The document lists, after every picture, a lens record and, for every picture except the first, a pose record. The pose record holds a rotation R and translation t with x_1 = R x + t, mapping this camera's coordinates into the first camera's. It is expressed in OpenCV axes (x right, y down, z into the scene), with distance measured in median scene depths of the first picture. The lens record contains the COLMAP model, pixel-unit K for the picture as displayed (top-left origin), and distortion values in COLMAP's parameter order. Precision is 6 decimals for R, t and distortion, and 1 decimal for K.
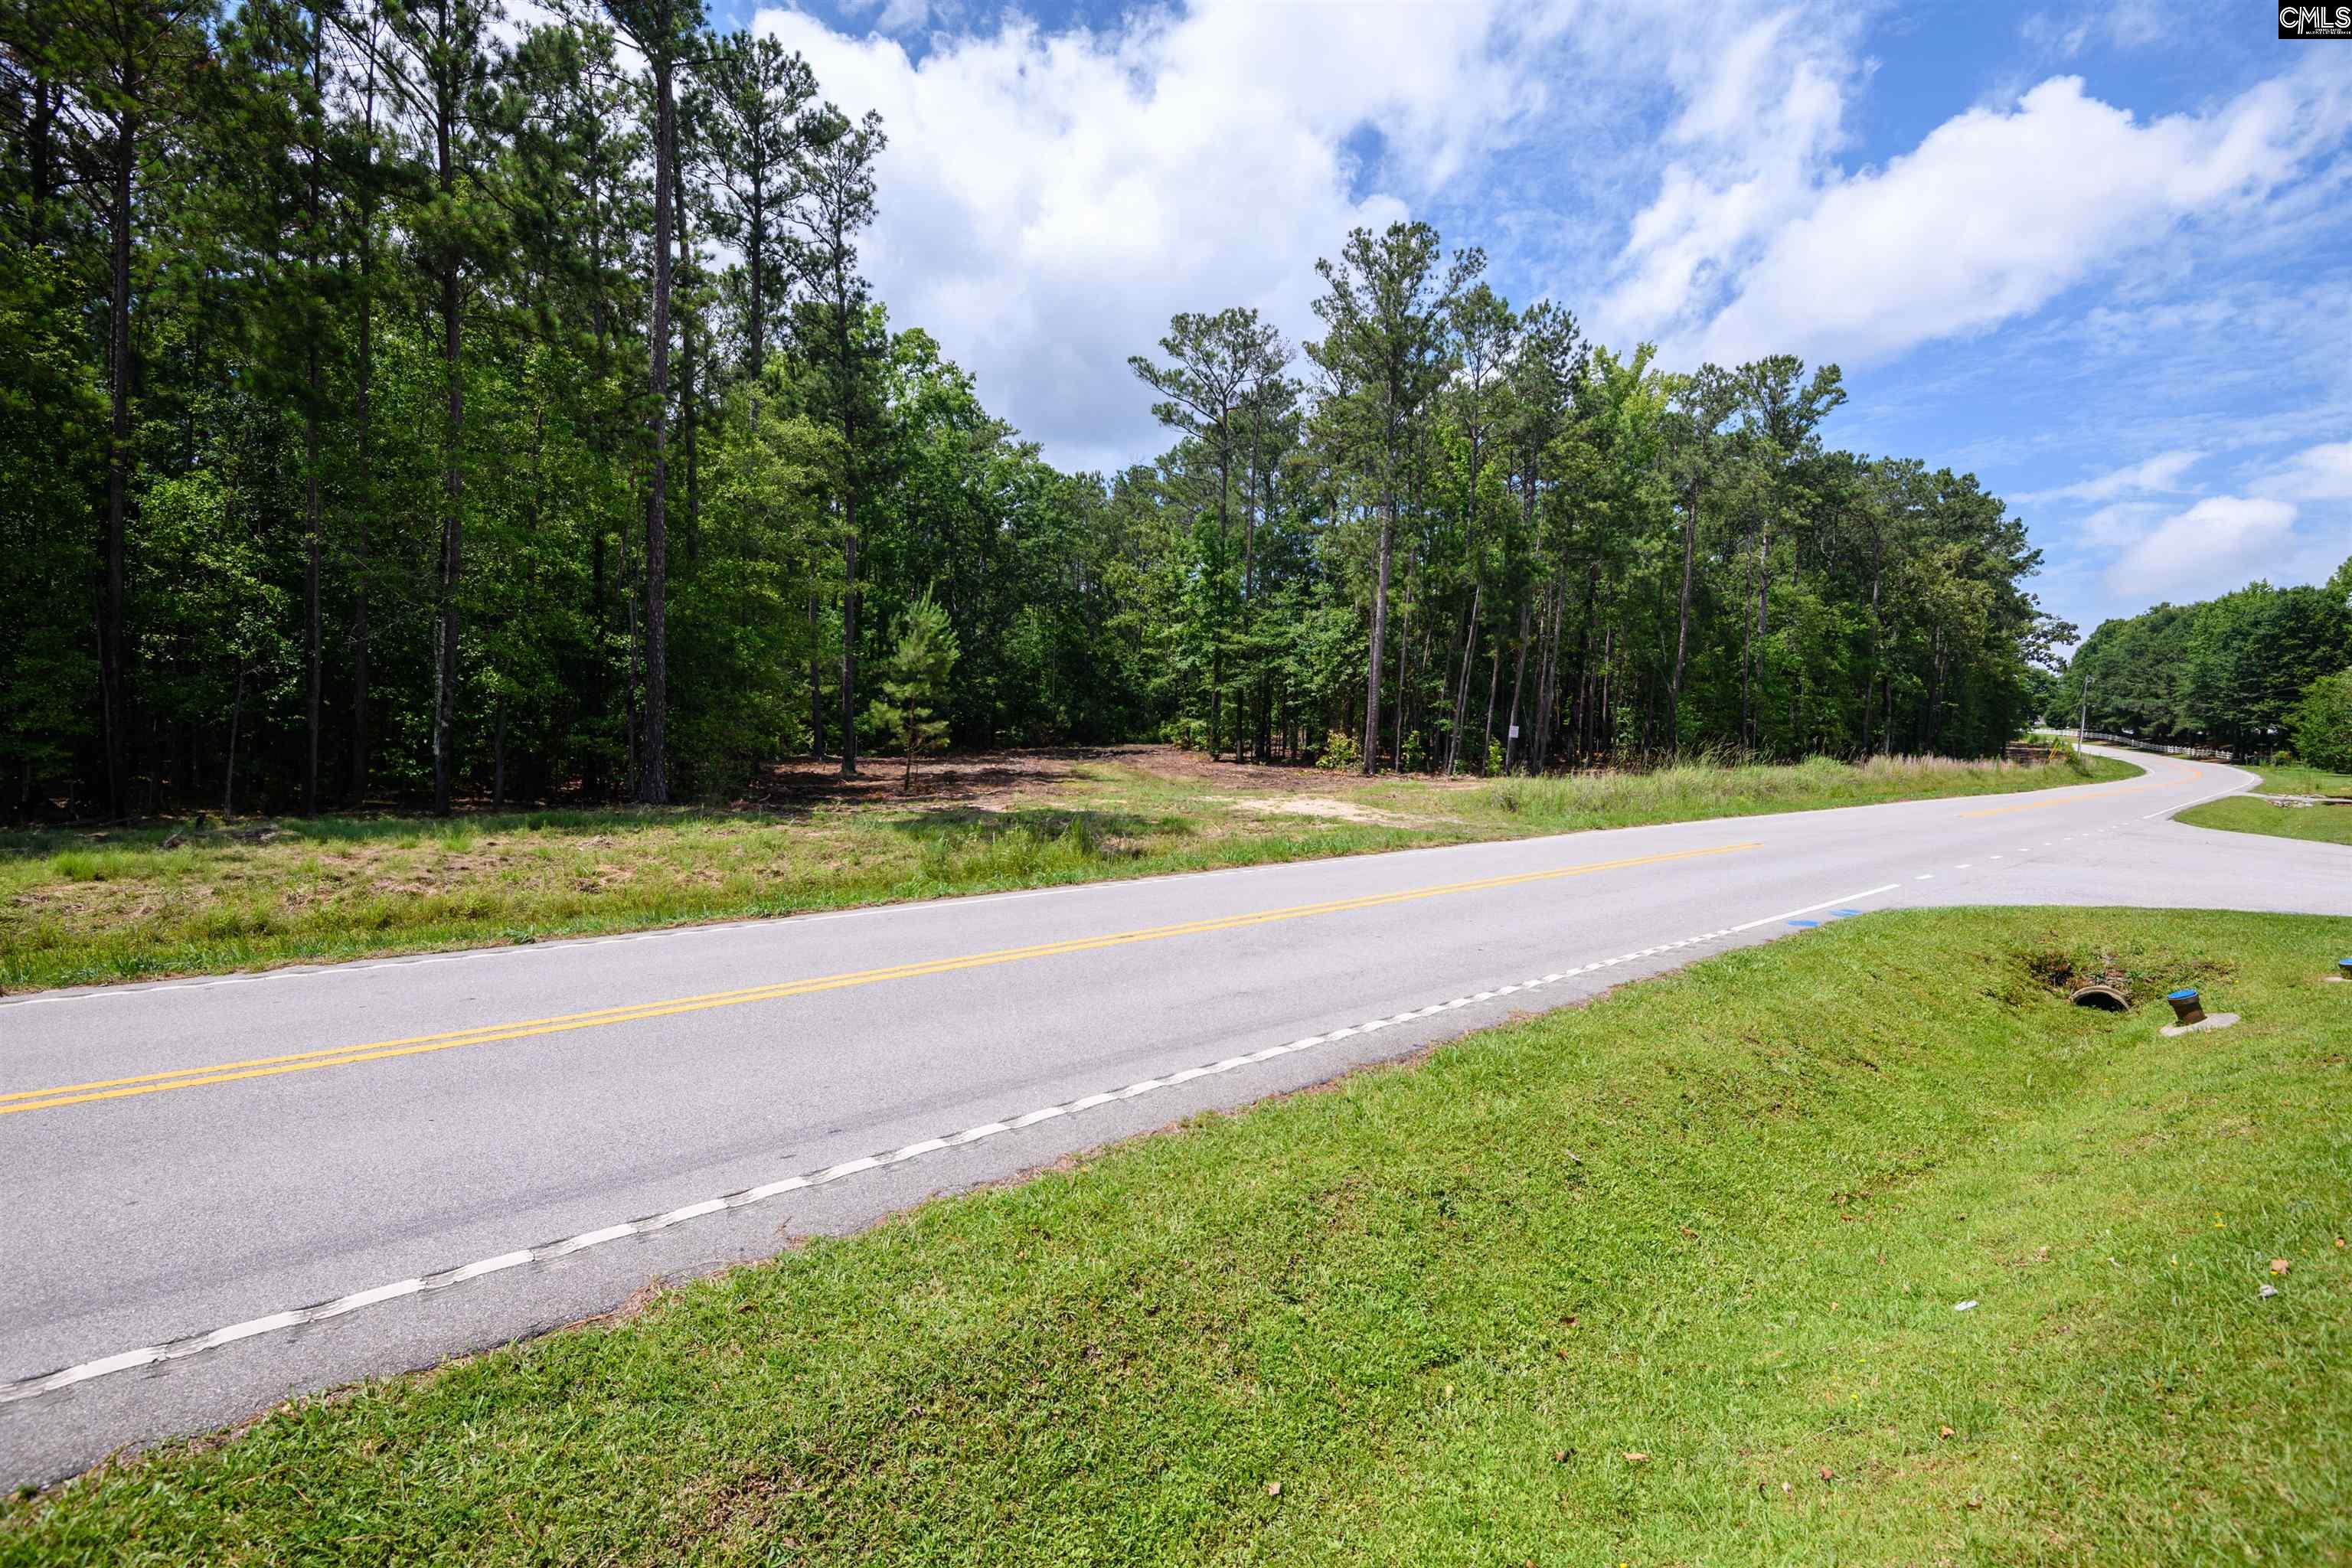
lens RADIAL K [[1088.2, 0, 1162.5], [0, 1088.2, 779.1], [0, 0, 1]] dist [0.000305, -0.000069]
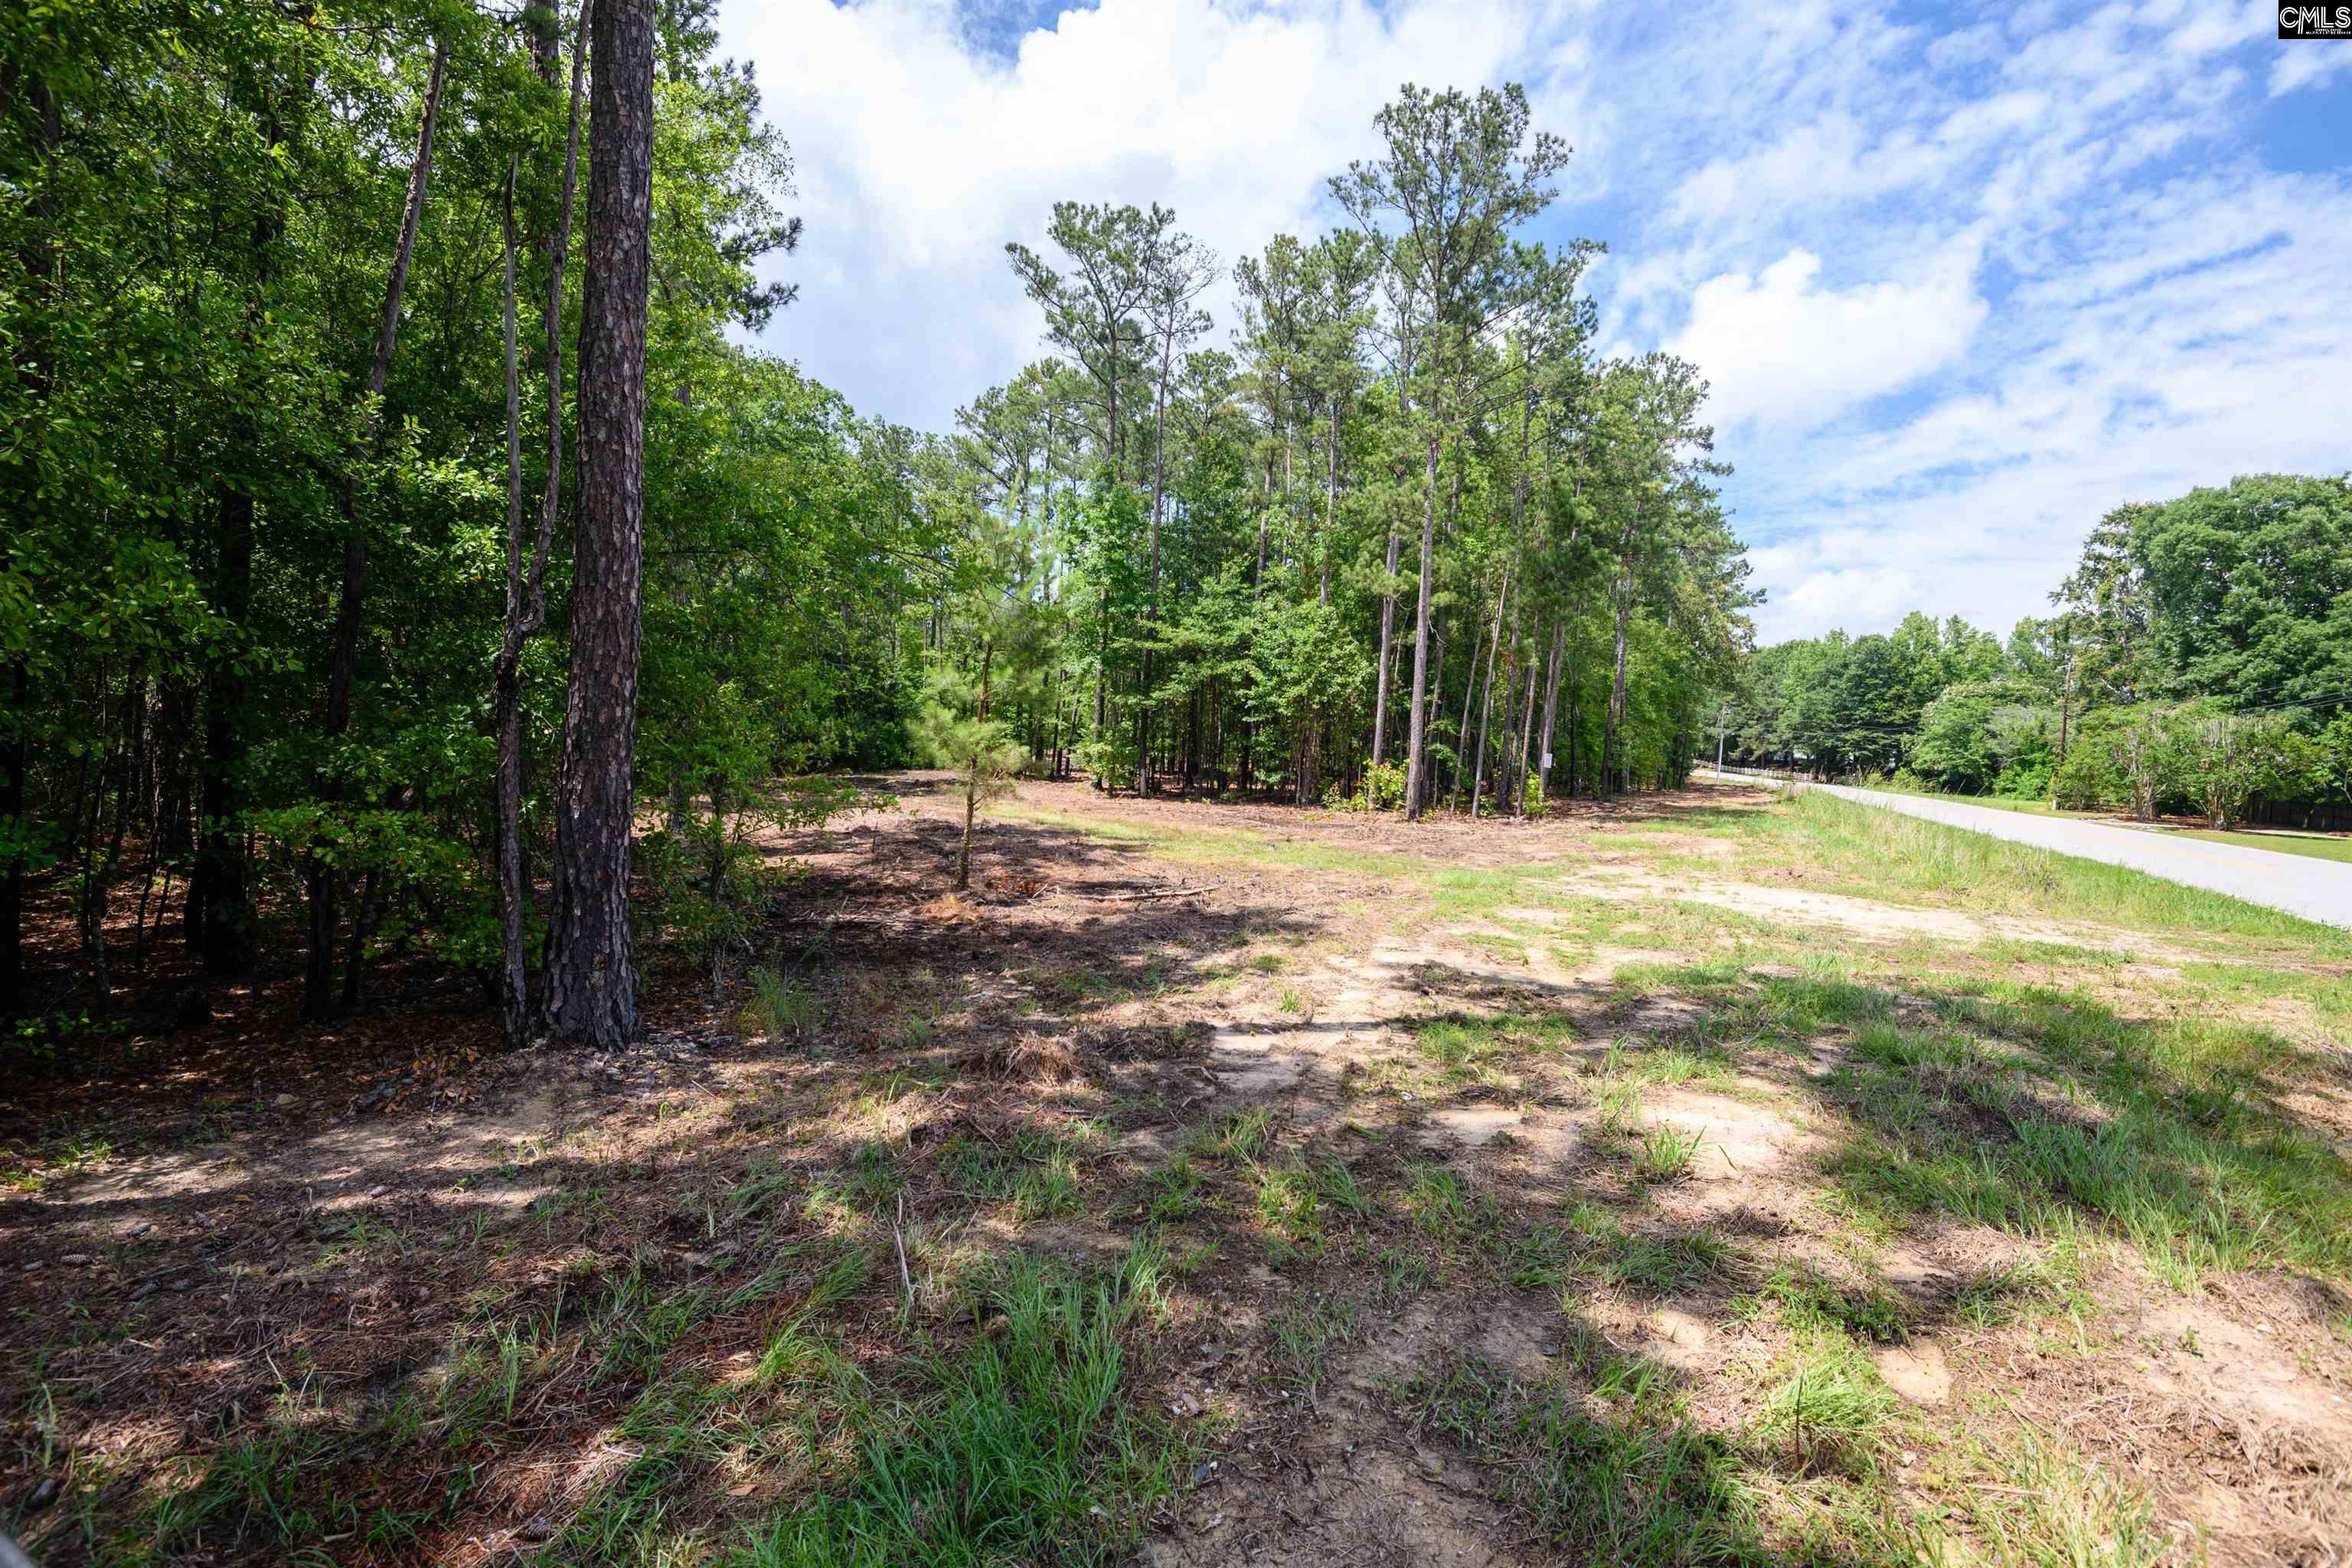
lens RADIAL K [[1088.2, 0, 1162.5], [0, 1088.2, 779.1], [0, 0, 1]] dist [0.000305, -0.000069]
pose [[0.943394, -0.002764, 0.331664, -0.145737], [0.008098, 0.999859, -0.014700, -0.014066], [-0.331577, 0.016553, 0.943283, 0.232907]]
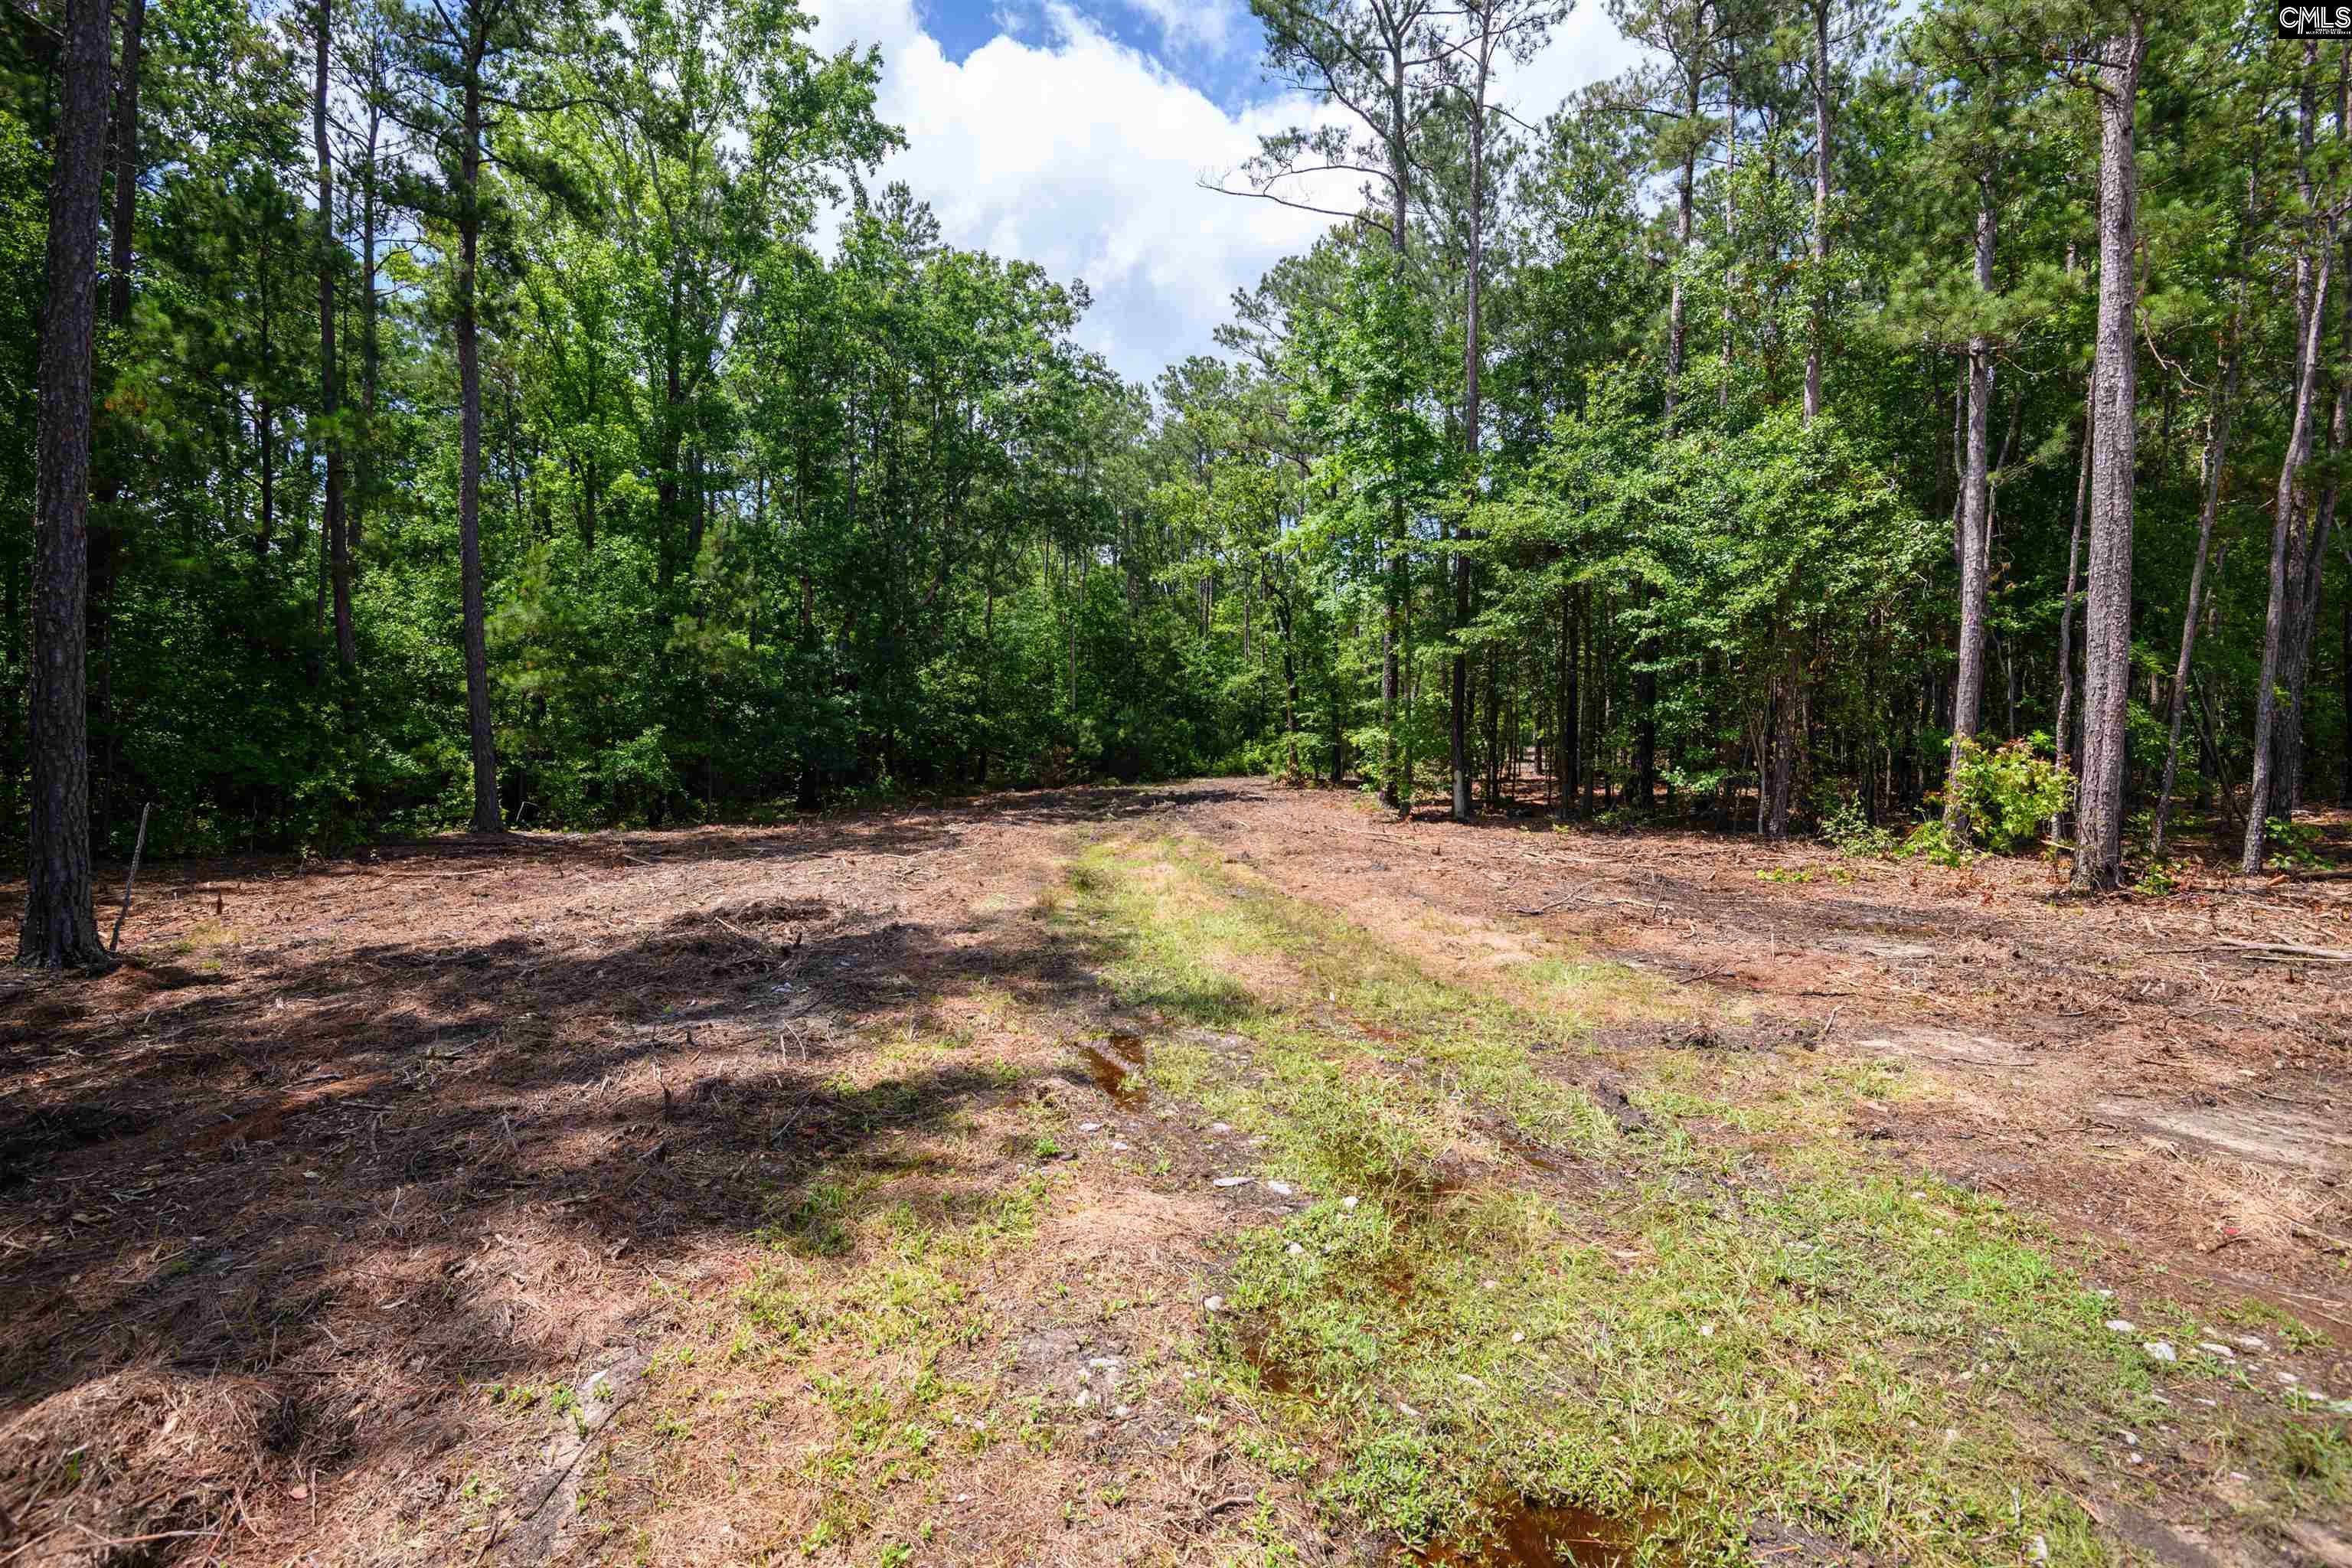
lens RADIAL K [[1088.2, 0, 1162.5], [0, 1088.2, 779.1], [0, 0, 1]] dist [0.000305, -0.000069]
pose [[0.998393, -0.026209, -0.050253, -0.024738], [0.024946, 0.999361, -0.025598, -0.020031], [0.050892, 0.024303, 0.998408, 0.468588]]
